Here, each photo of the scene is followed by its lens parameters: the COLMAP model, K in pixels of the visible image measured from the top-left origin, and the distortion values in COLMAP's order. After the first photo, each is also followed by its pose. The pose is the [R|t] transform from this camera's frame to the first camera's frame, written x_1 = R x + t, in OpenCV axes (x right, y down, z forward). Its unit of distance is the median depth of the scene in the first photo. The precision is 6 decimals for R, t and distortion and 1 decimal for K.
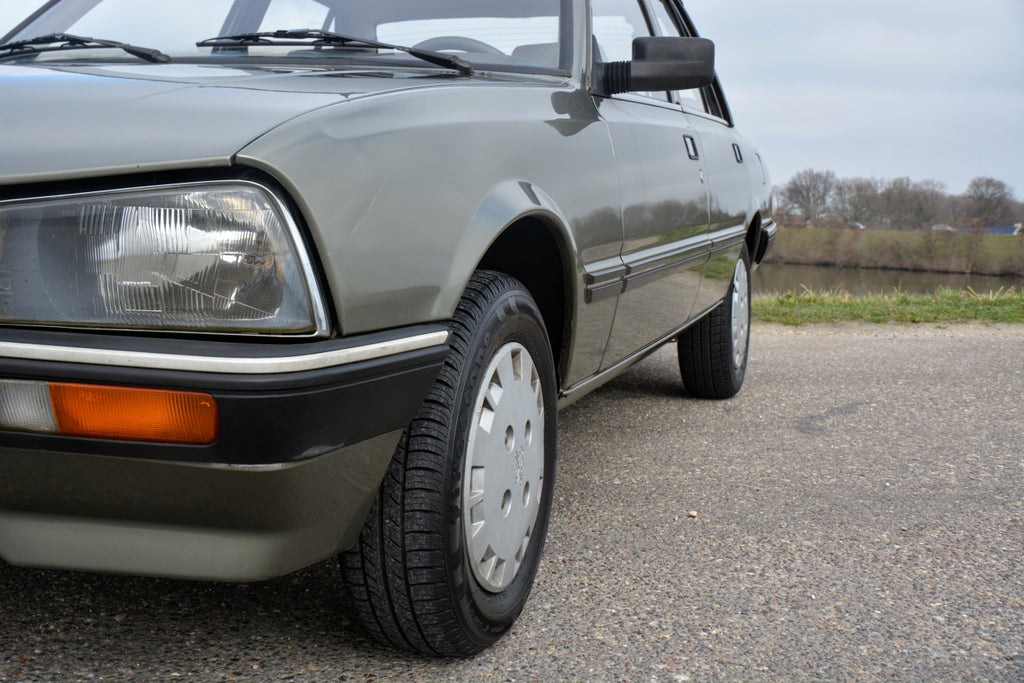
lens RADIAL K [[1292.0, 0, 501.3], [0, 1292.0, 346.5], [0, 0, 1]] dist [0.096808, 0.000000]
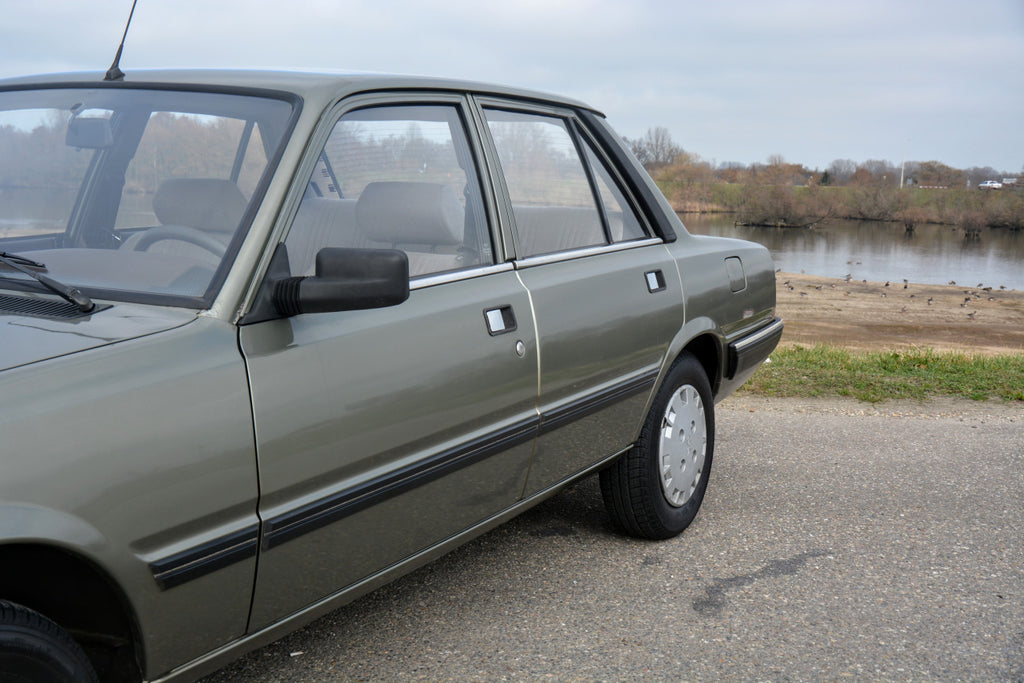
lens RADIAL K [[1292.0, 0, 500.6], [0, 1292.0, 361.9], [0, 0, 1]] dist [0.096808, 0.000000]
pose [[0.980164, 0.022301, -0.196928, 0.653854], [-0.014795, 0.999110, 0.039508, -0.320947], [0.197634, -0.035811, 0.979622, 0.248125]]
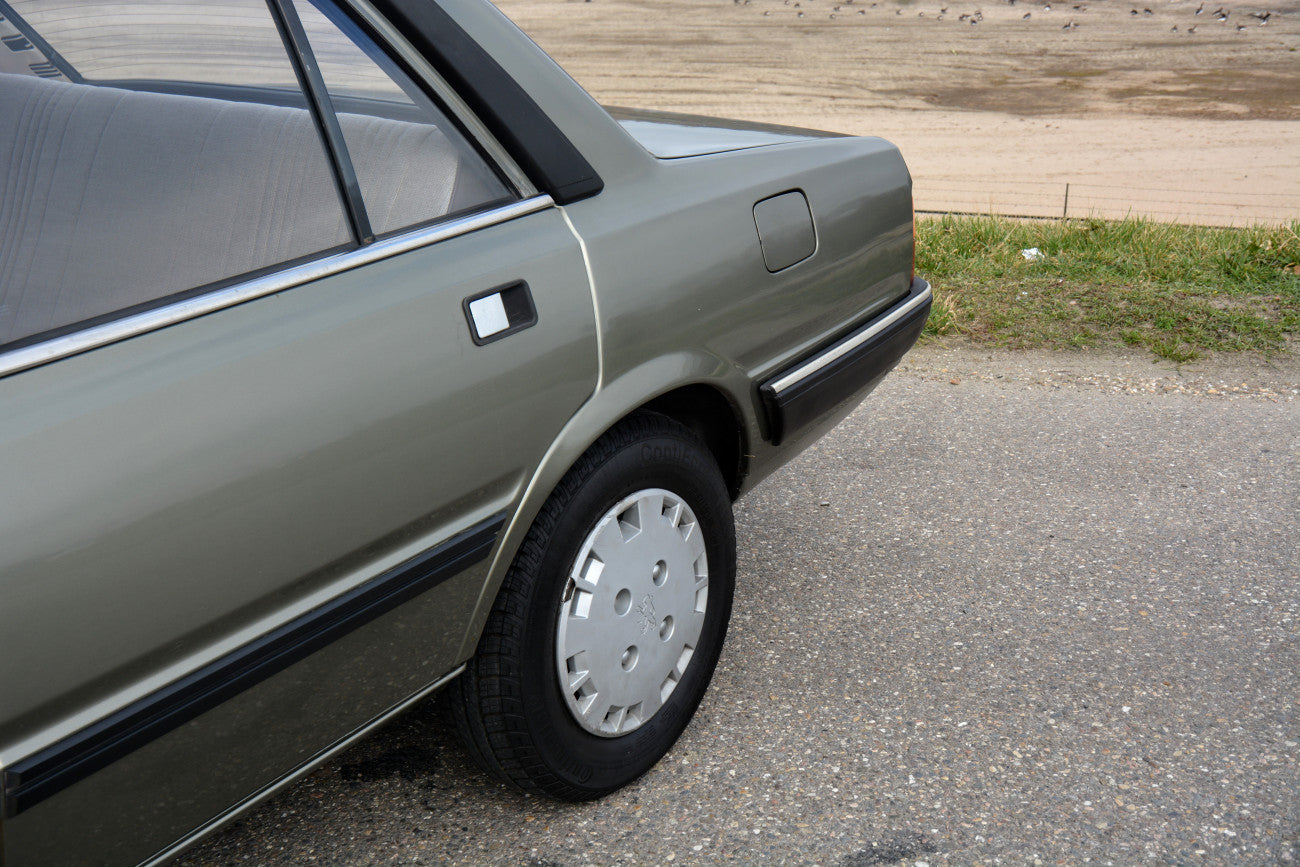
lens RADIAL K [[1640.3, 0, 638.6], [0, 1640.3, 442.3], [0, 0, 1]] dist [0.096808, 0.000000]
pose [[0.951574, 0.066409, -0.300162, 0.960386], [0.003843, 0.973743, 0.227616, -0.569086], [0.307397, -0.217747, 0.926333, 1.369166]]
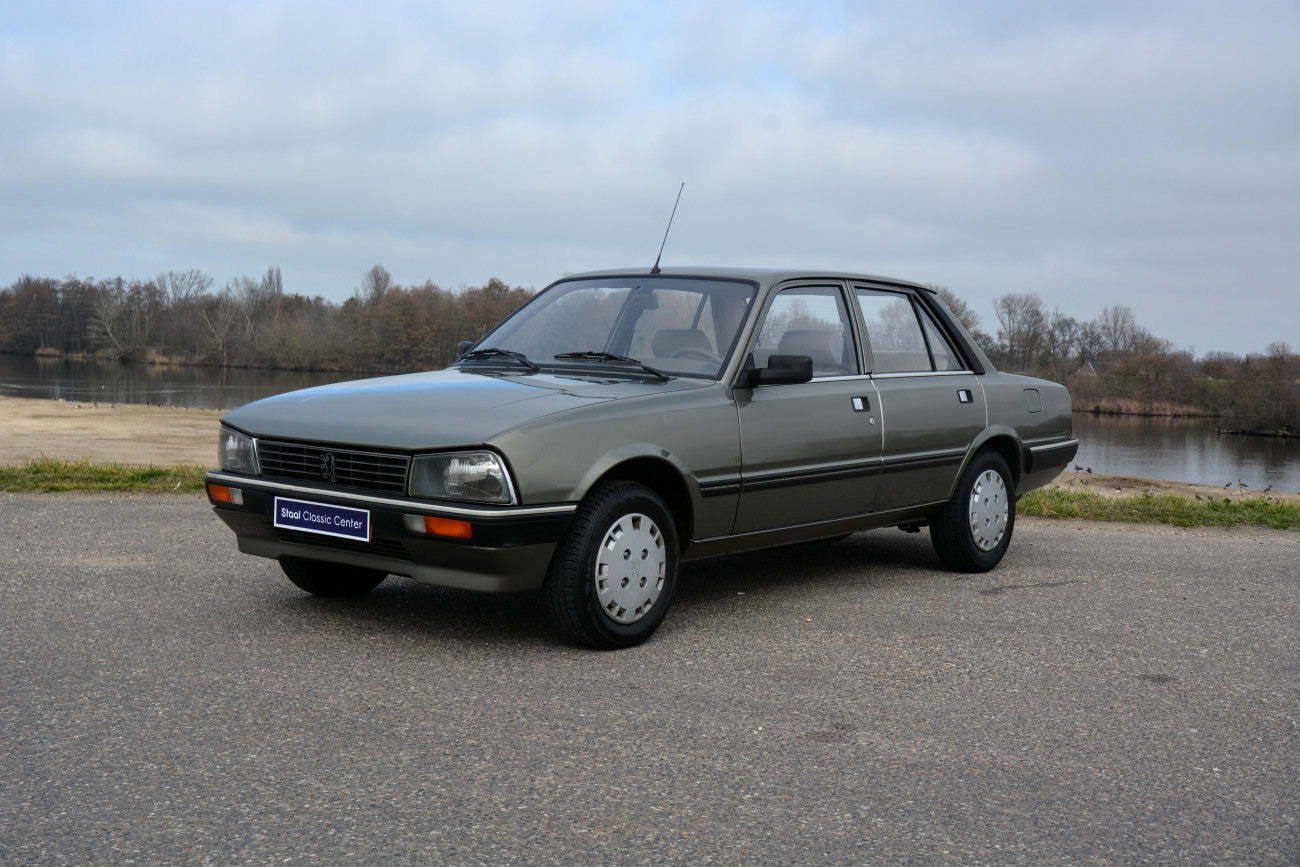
lens RADIAL K [[1640.3, 0, 645.2], [0, 1640.3, 426.2], [0, 0, 1]] dist [0.096808, 0.000000]
pose [[0.936806, 0.023676, -0.349047, 1.231711], [-0.047327, 0.997113, -0.059385, 0.018042], [0.346633, 0.072151, 0.935222, -2.027262]]
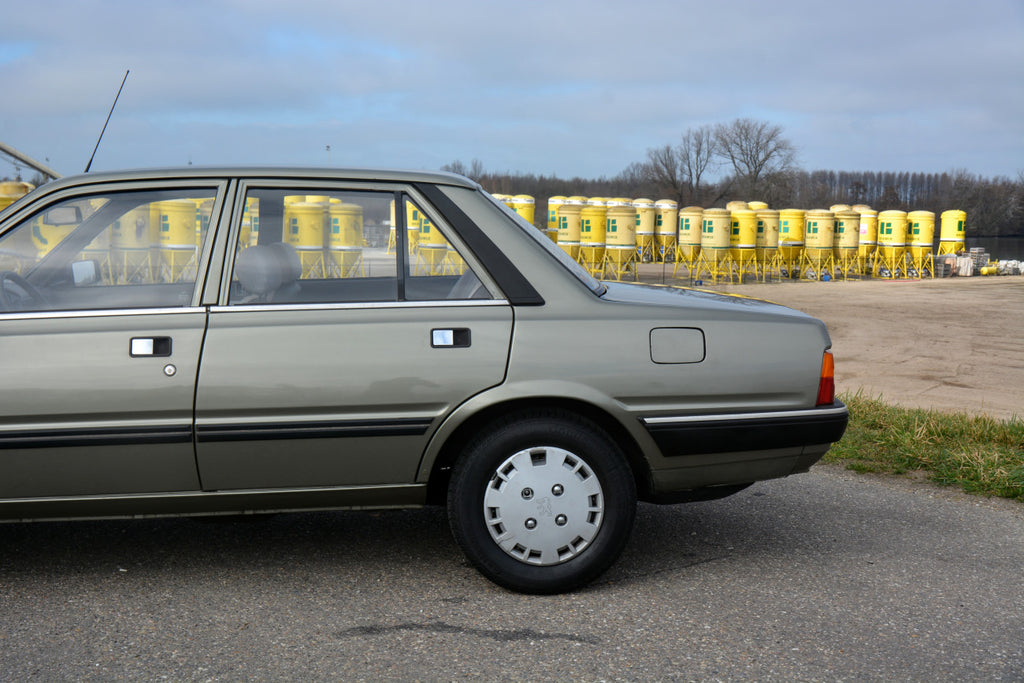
lens RADIAL K [[1292.0, 0, 514.3], [0, 1292.0, 337.3], [0, 0, 1]] dist [0.096808, 0.000000]
pose [[0.356720, 0.083304, -0.930490, 2.806018], [-0.097214, 0.993919, 0.051714, -0.519025], [0.929140, 0.072009, 0.362649, 1.759585]]
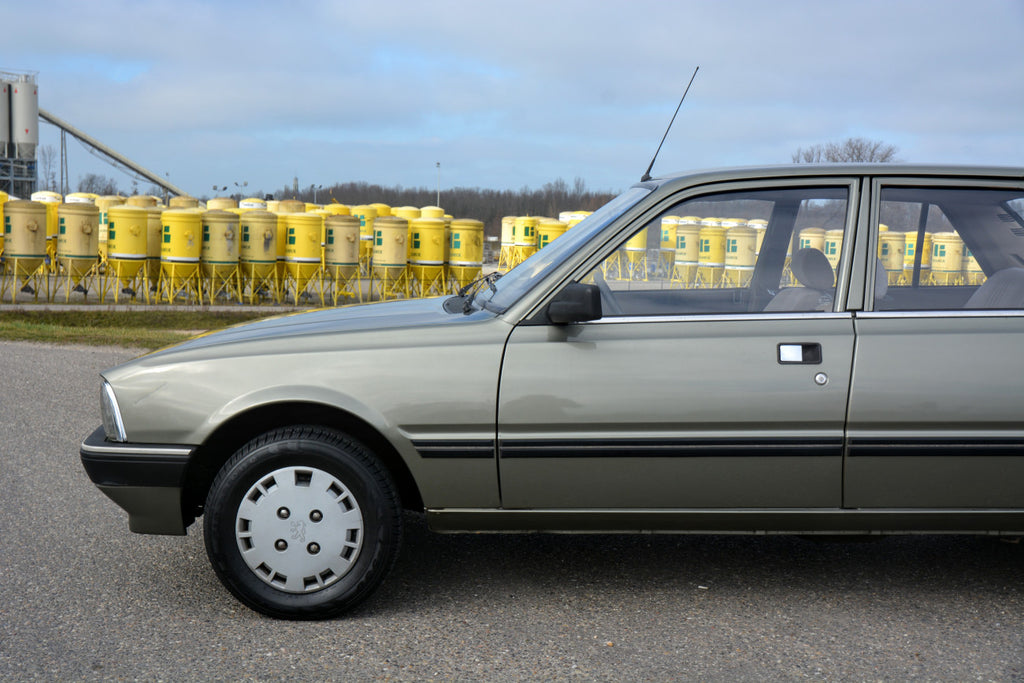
lens RADIAL K [[1292.0, 0, 505.7], [0, 1292.0, 342.6], [0, 0, 1]] dist [0.096808, 0.000000]
pose [[0.307442, 0.080138, -0.948186, 2.313060], [-0.115413, 0.992231, 0.046439, -0.374772], [0.944542, 0.095156, 0.314303, 0.797669]]
